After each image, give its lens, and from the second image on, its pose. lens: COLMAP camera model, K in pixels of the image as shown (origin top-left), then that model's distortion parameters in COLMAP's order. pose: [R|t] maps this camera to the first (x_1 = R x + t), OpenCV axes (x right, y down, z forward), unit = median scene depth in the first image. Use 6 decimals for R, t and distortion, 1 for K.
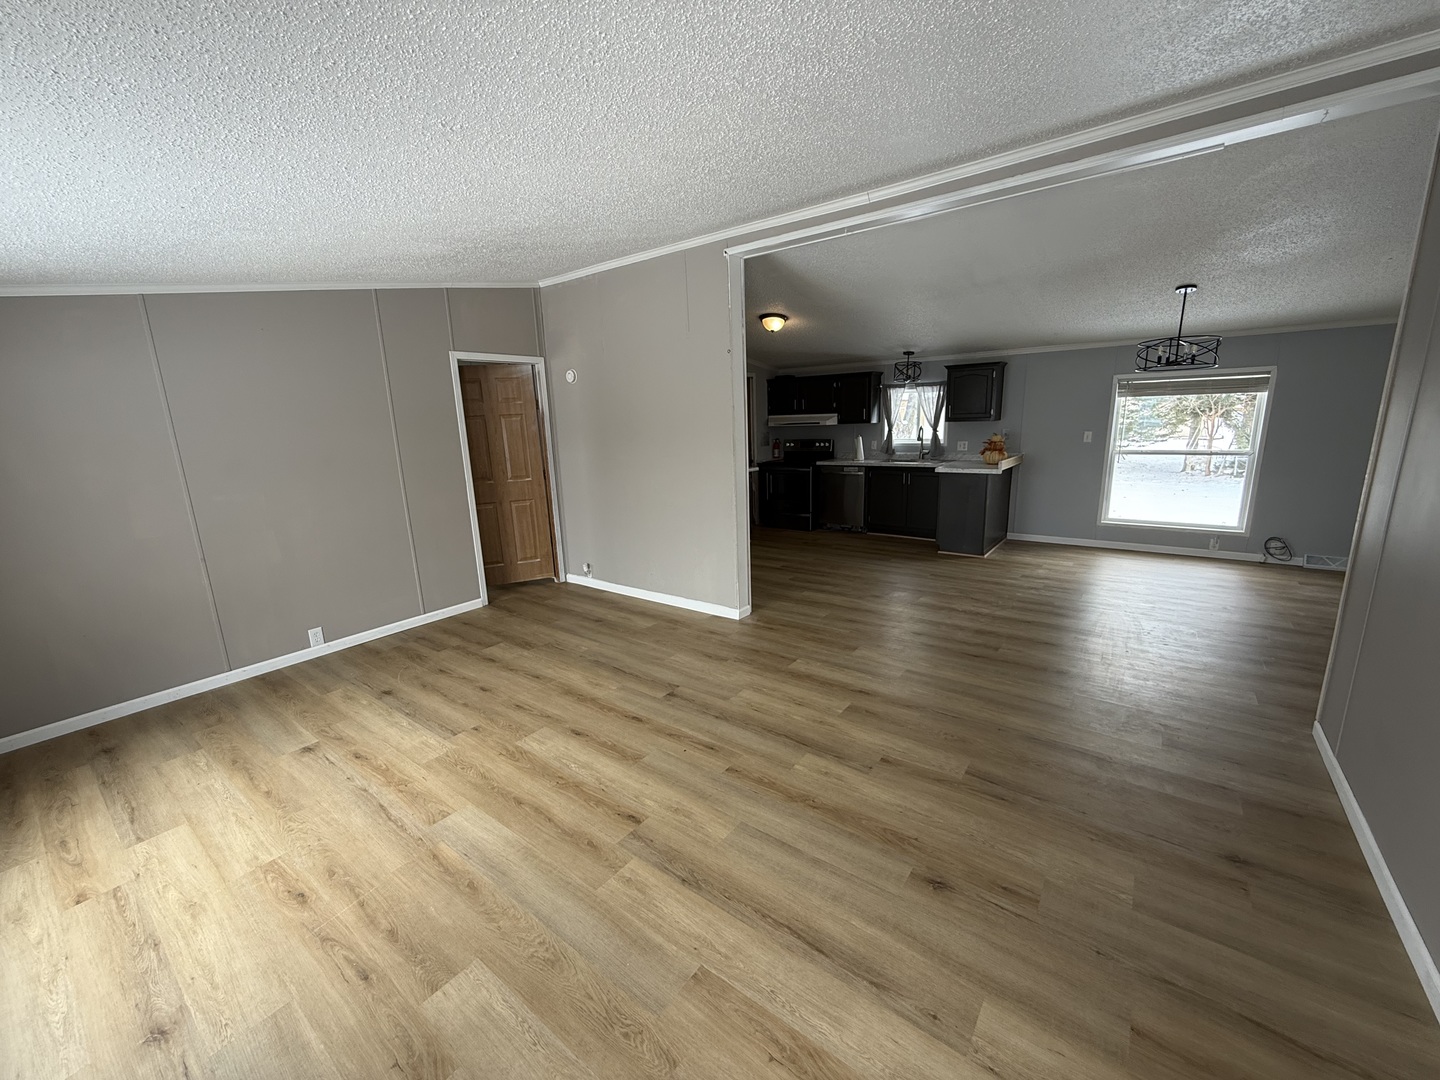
lens RADIAL K [[571.4, 0, 719.5], [0, 571.4, 540.9], [0, 0, 1]] dist [-0.001761, -0.000041]
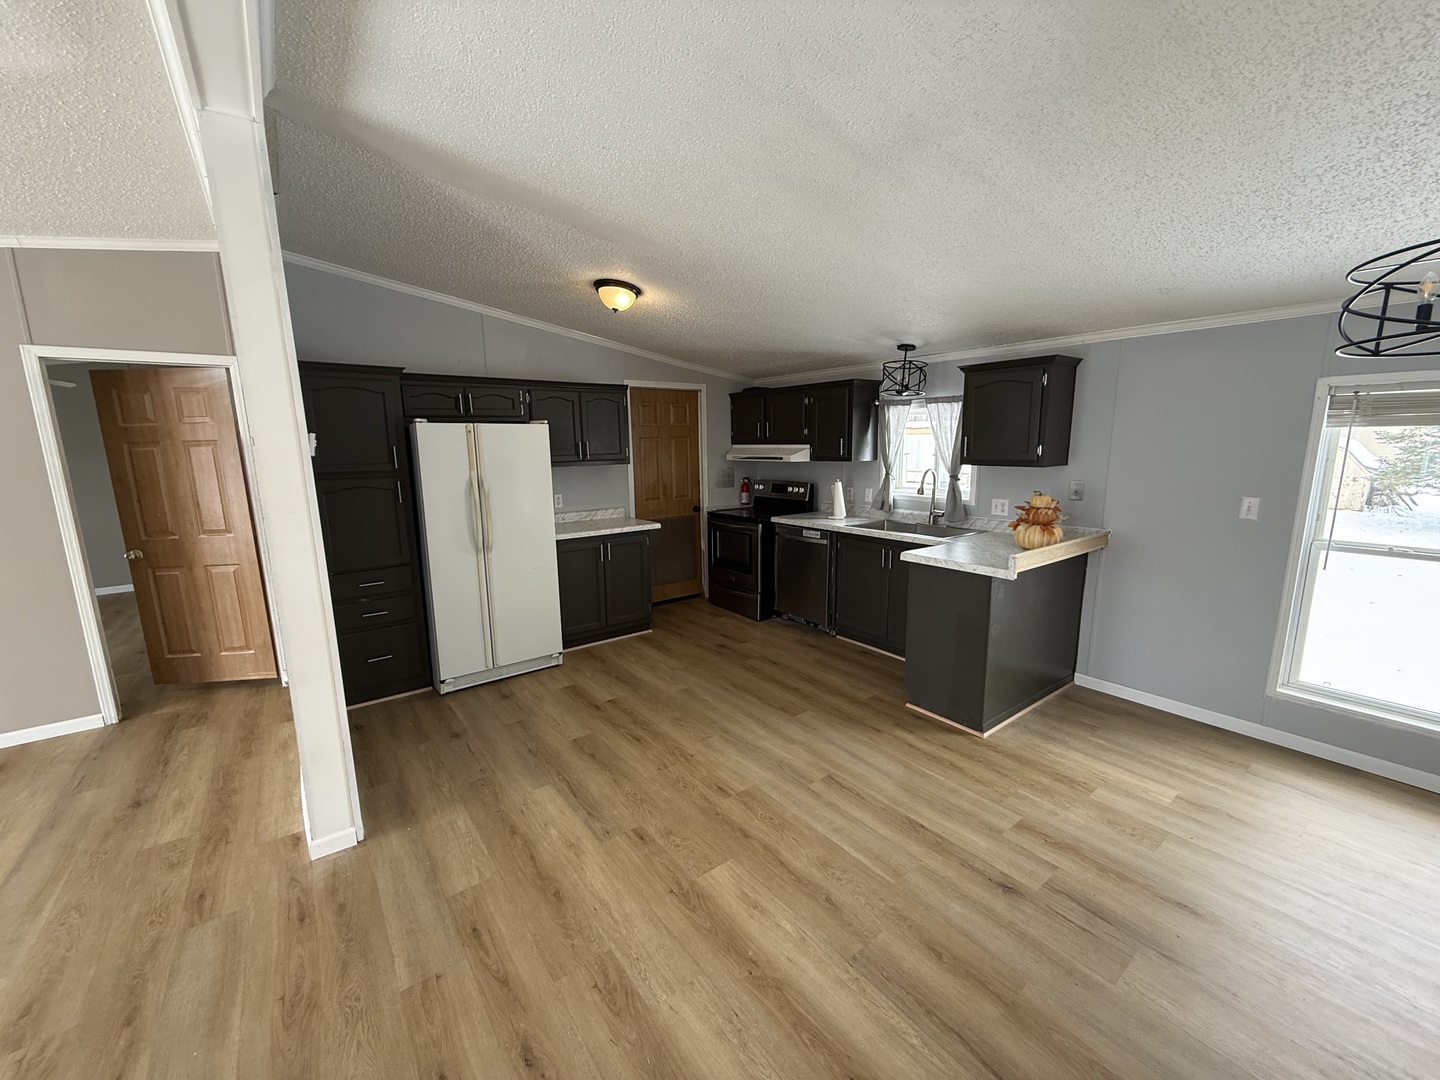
lens RADIAL K [[571.4, 0, 717.3], [0, 571.4, 541.6], [0, 0, 1]] dist [-0.001761, -0.000041]
pose [[0.961096, 0.067239, -0.267904, 0.327542], [-0.075426, 0.996943, -0.020374, -0.105045], [0.265715, 0.039788, 0.963230, 0.400778]]
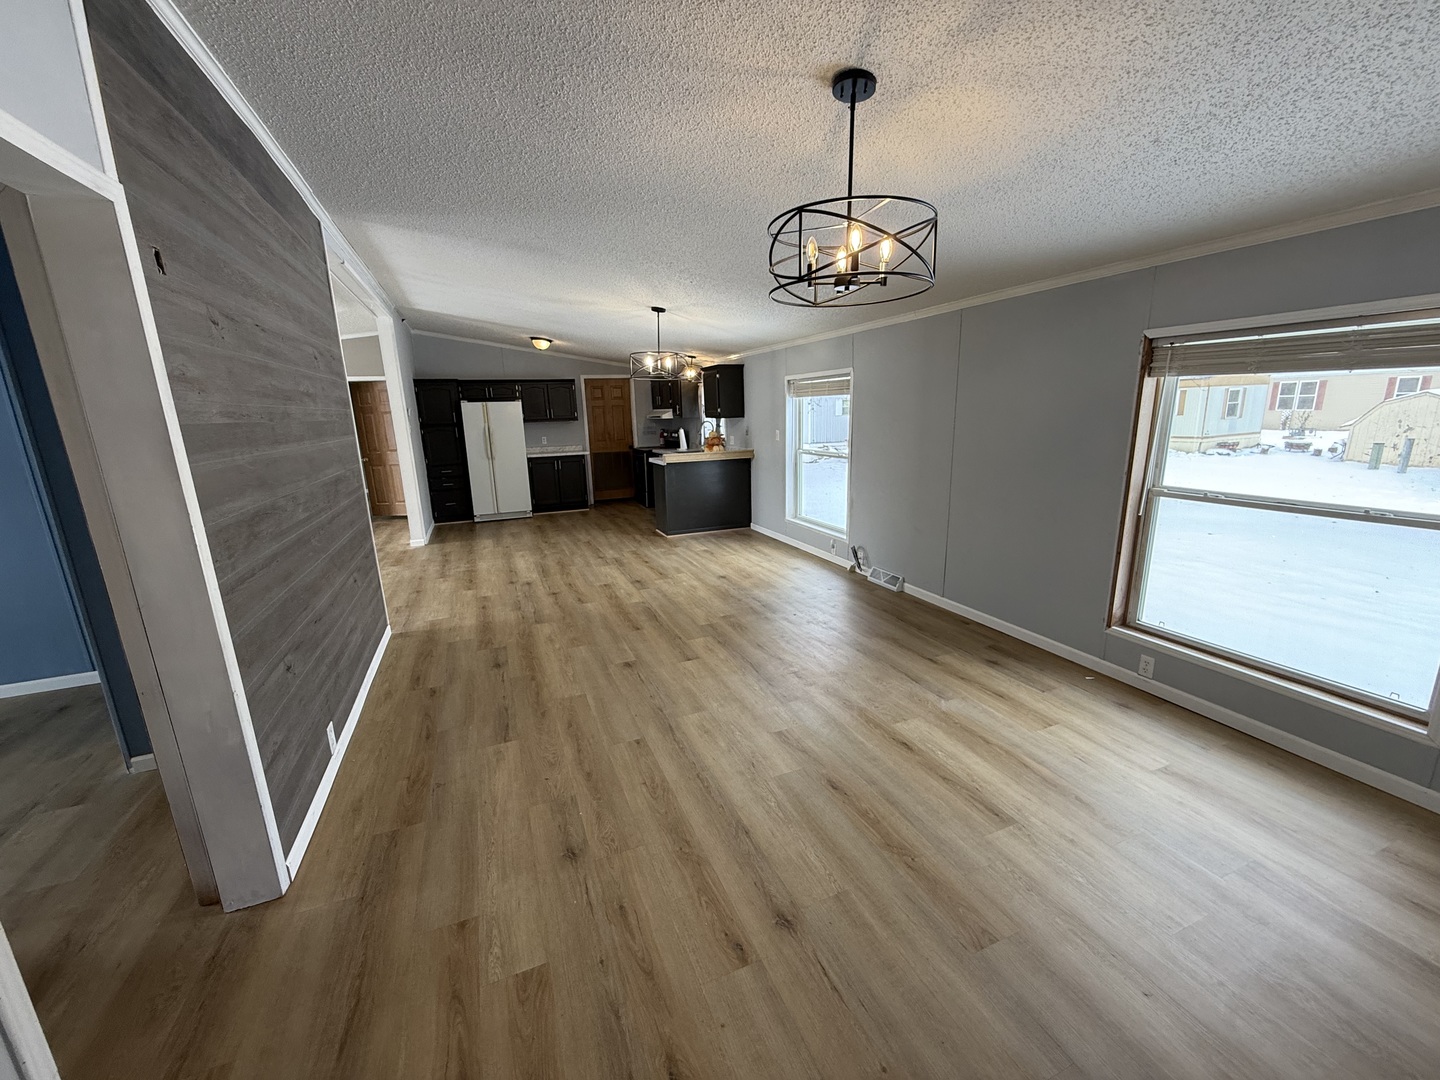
lens RADIAL K [[571.4, 0, 718.4], [0, 571.4, 542.9], [0, 0, 1]] dist [-0.001761, -0.000041]
pose [[0.862274, 0.122065, -0.491512, 1.022174], [-0.105024, 0.992520, 0.062241, -0.038623], [0.495432, -0.002048, 0.868644, 0.036489]]
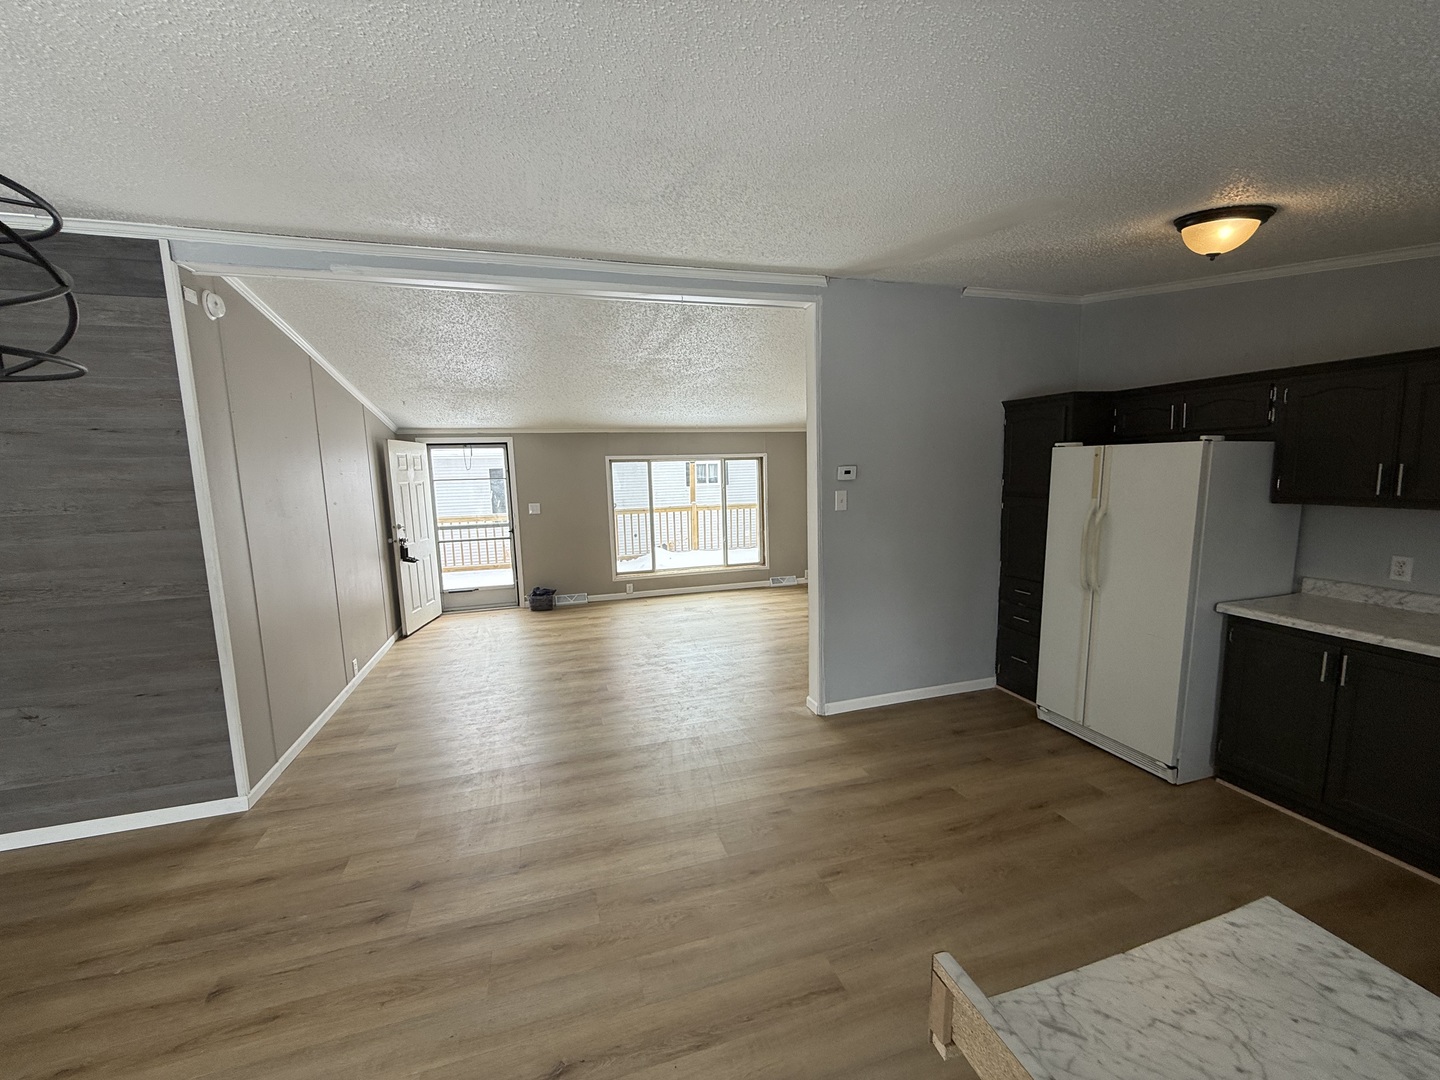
lens RADIAL K [[571.4, 0, 715.8], [0, 571.4, 542.9], [0, 0, 1]] dist [-0.001761, -0.000041]
pose [[-0.584635, 0.153312, -0.796679, 0.525370], [-0.126166, 0.952855, 0.275951, -0.221342], [0.801427, 0.261844, -0.537730, 0.865519]]
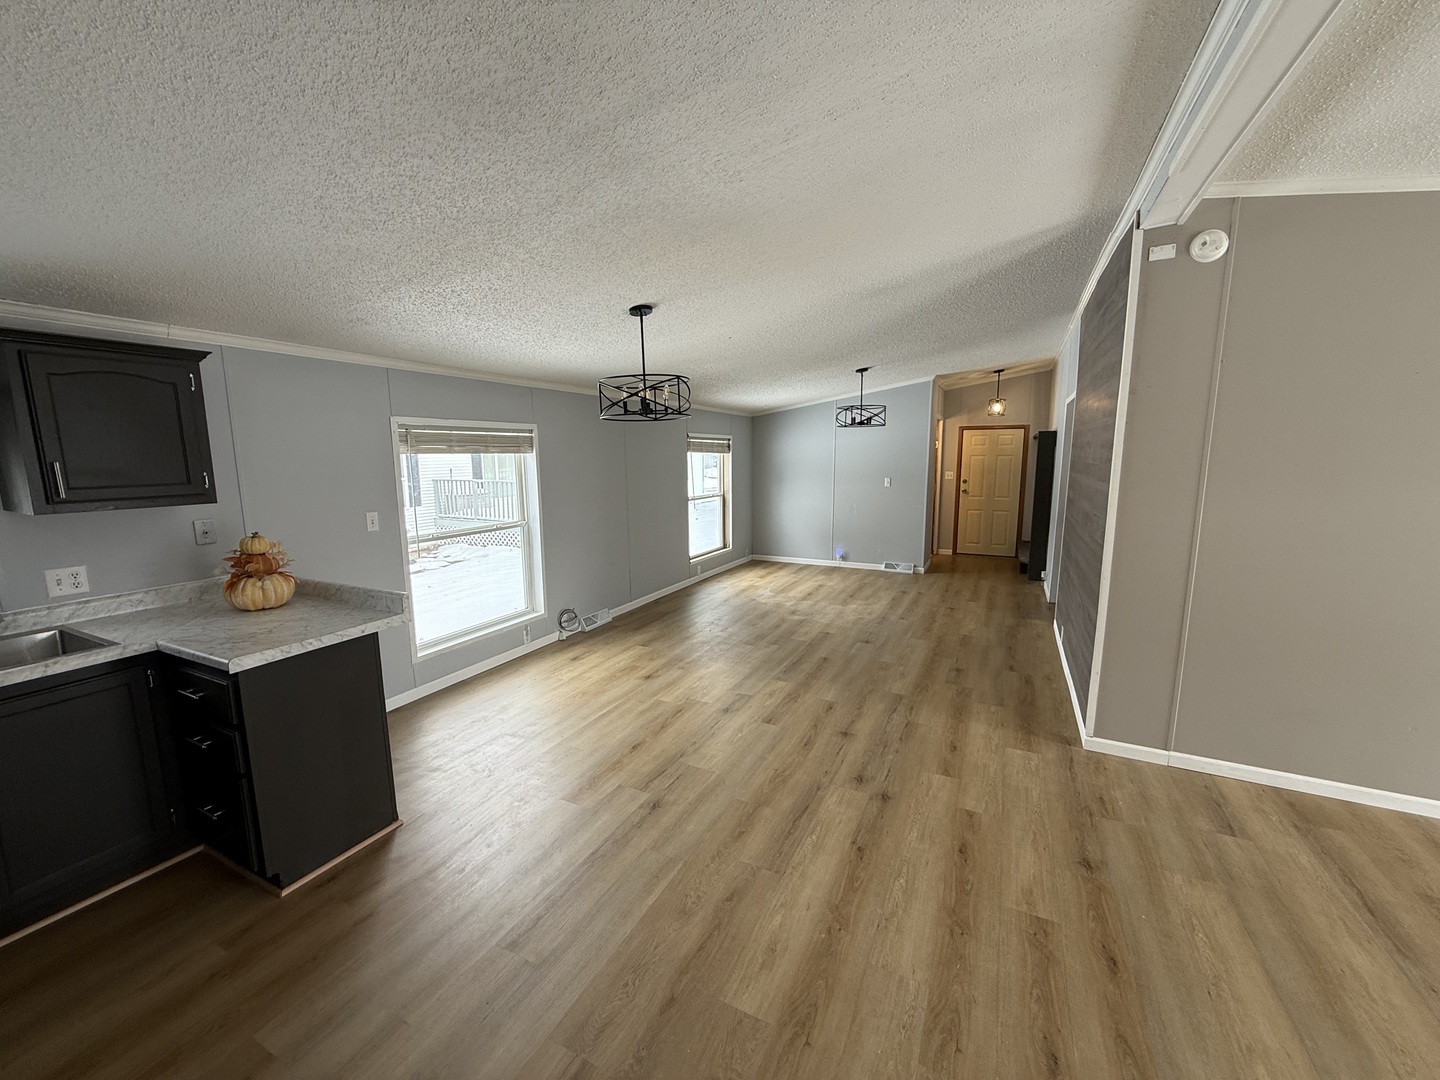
lens RADIAL K [[571.4, 0, 714.2], [0, 571.4, 541.9], [0, 0, 1]] dist [-0.001761, -0.000041]
pose [[-0.175334, -0.119549, 0.977224, 0.036163], [0.220116, 0.962713, 0.157267, -0.166806], [-0.959587, 0.242677, -0.142481, 0.716867]]
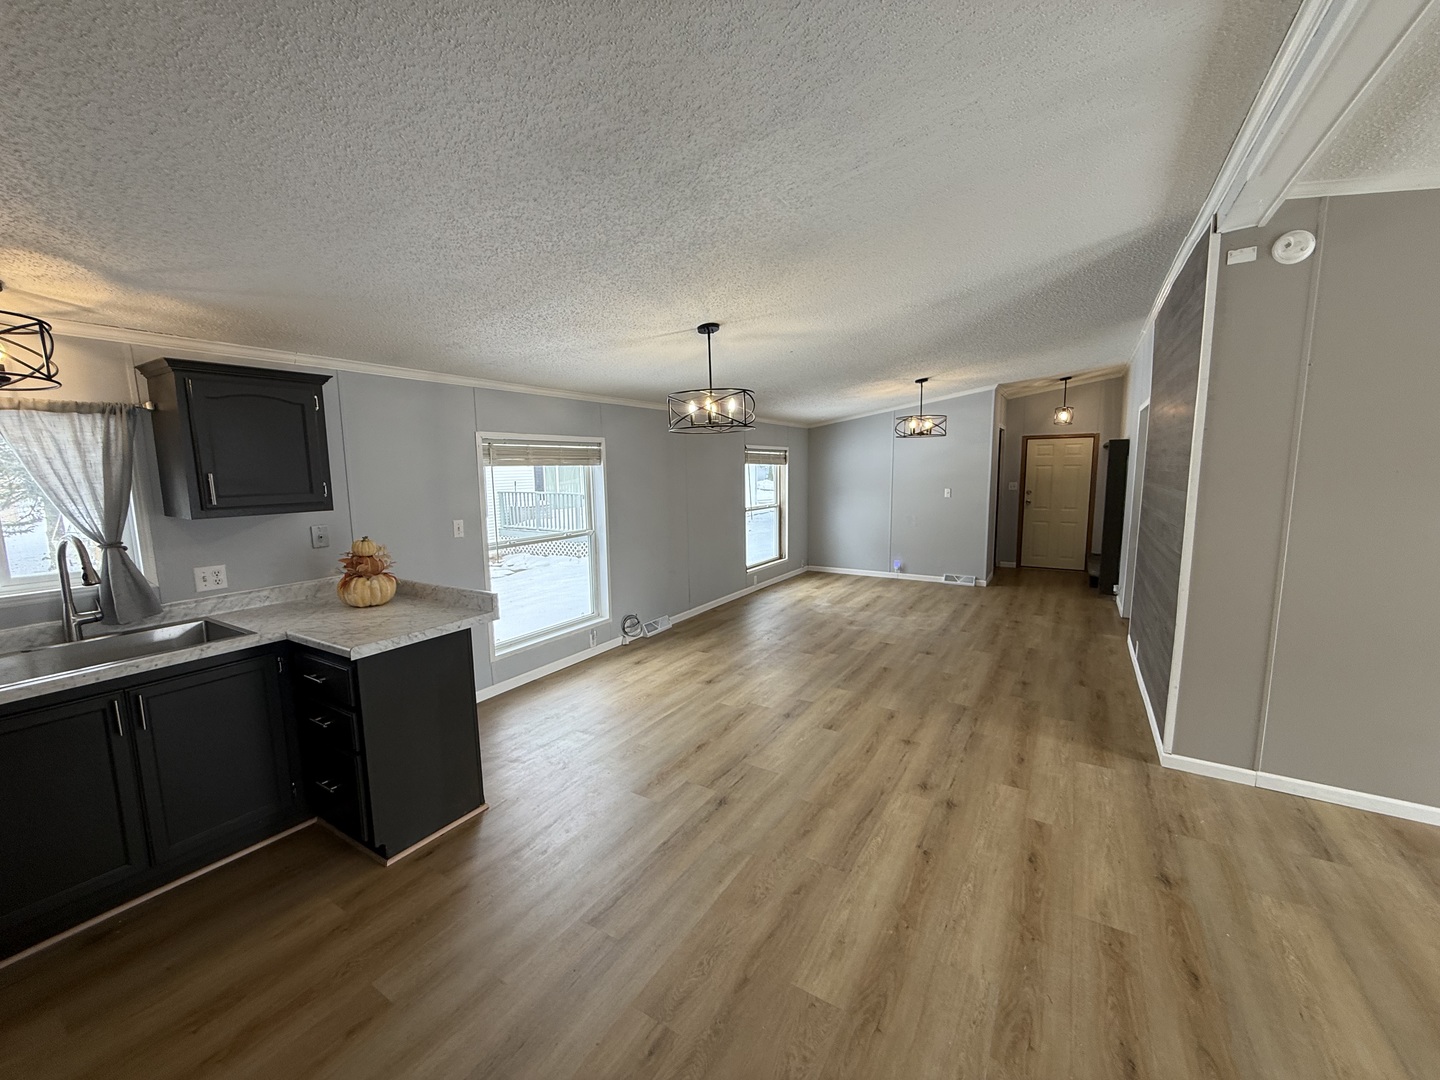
lens RADIAL K [[571.4, 0, 714.2], [0, 571.4, 542.0], [0, 0, 1]] dist [-0.001761, -0.000041]
pose [[-0.086800, -0.098931, 0.991301, 0.020301], [0.225947, 0.967171, 0.116308, -0.167313], [-0.970265, 0.234077, -0.061598, 0.730665]]
